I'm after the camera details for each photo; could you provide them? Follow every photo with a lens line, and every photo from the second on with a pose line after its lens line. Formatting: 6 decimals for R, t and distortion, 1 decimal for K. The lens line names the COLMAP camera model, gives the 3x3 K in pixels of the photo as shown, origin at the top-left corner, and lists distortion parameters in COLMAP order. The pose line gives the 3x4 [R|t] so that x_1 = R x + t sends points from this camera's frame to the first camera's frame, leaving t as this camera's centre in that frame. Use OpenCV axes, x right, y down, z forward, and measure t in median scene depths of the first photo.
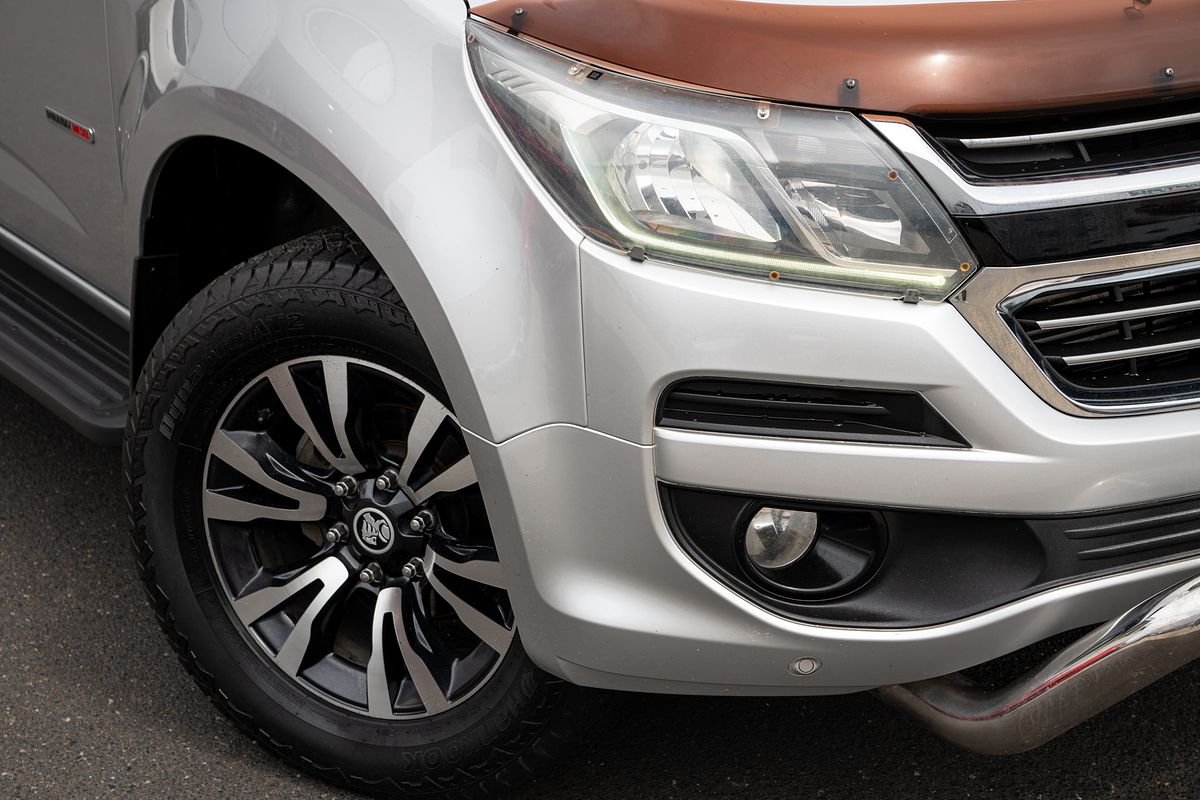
lens RADIAL K [[2587.9, 0, 600.0], [0, 2587.9, 400.0], [0, 0, 1]] dist [0.589661, 0.579230]
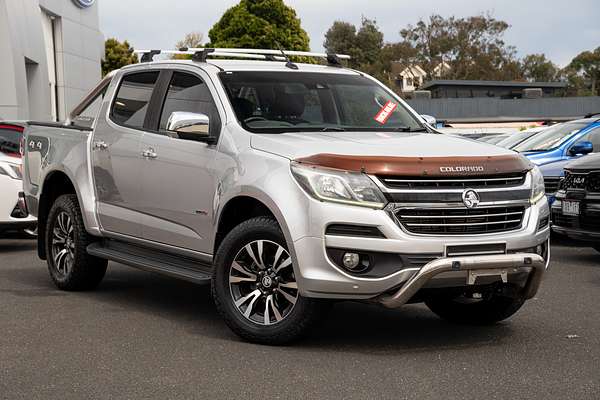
lens RADIAL K [[1293.9, 0, 300.0], [0, 1293.9, 200.0], [0, 0, 1]] dist [0.589661, 0.579230]
pose [[0.998538, 0.009011, -0.053297, 0.093393], [-0.024243, 0.955932, -0.292586, 0.602051], [0.048312, 0.293450, 0.954753, -1.246974]]
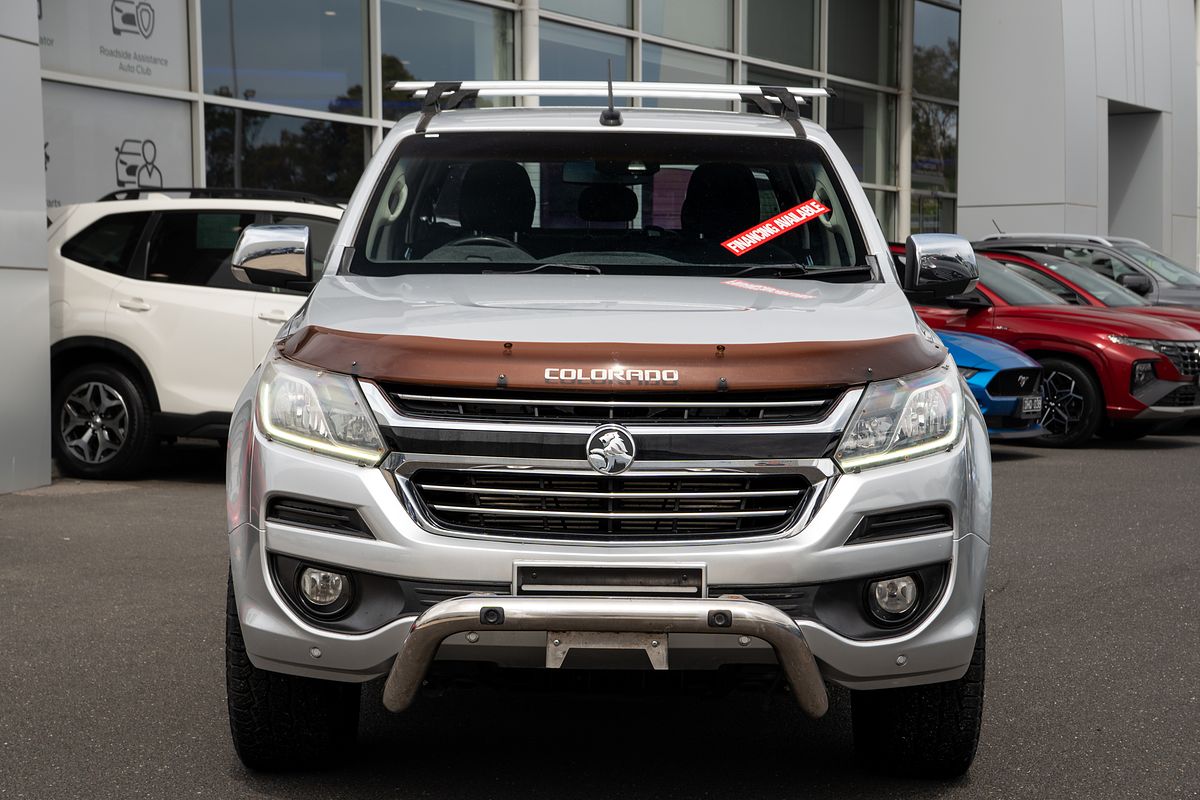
lens RADIAL K [[2587.9, 0, 600.0], [0, 2587.9, 400.0], [0, 0, 1]] dist [0.589661, 0.579230]
pose [[0.823492, 0.046416, -0.565426, 1.265388], [-0.207946, 0.951979, -0.224707, 0.296352], [0.527844, 0.302623, 0.793599, -0.490674]]
